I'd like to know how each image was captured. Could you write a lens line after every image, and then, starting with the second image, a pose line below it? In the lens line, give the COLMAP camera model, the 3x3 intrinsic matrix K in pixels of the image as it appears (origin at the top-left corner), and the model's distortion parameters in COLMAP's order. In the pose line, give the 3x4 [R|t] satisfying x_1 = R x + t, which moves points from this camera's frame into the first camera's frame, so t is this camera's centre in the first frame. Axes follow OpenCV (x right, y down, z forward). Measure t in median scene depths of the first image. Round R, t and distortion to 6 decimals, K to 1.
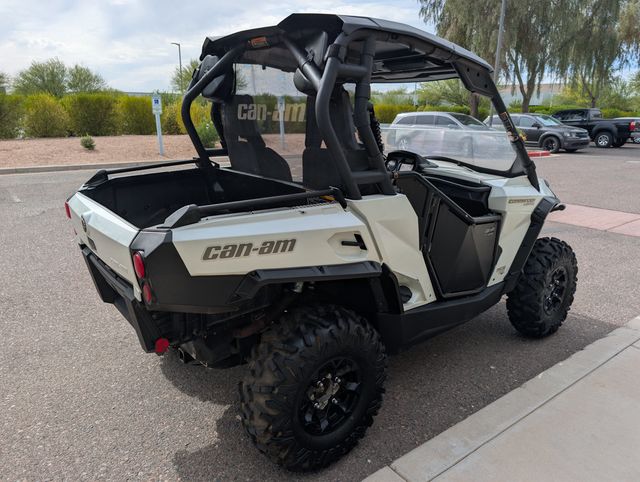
lens RADIAL K [[460.0, 0, 316.6], [0, 460.0, 236.5], [0, 0, 1]] dist [0.017434, -0.014054]
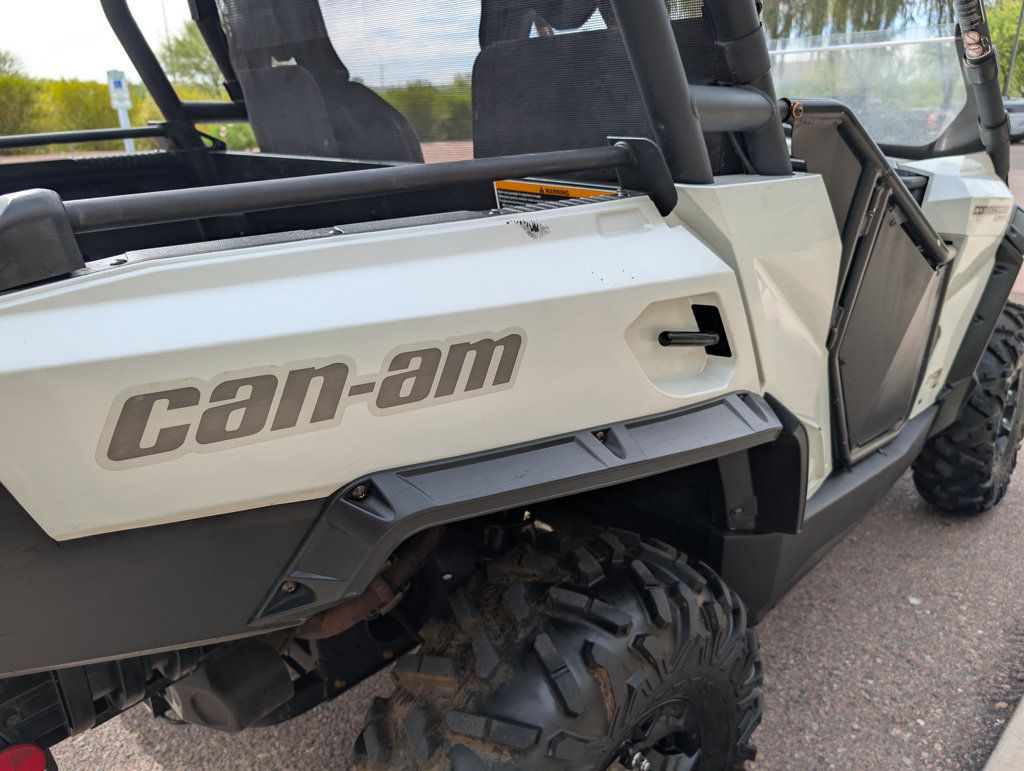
lens RADIAL K [[736.1, 0, 523.2], [0, 736.1, 385.4], [0, 0, 1]] dist [0.017434, -0.014054]
pose [[0.990683, -0.063334, 0.120566, -0.076061], [0.052812, 0.994671, 0.088550, -0.001441], [-0.125532, -0.081358, 0.988748, 0.487992]]
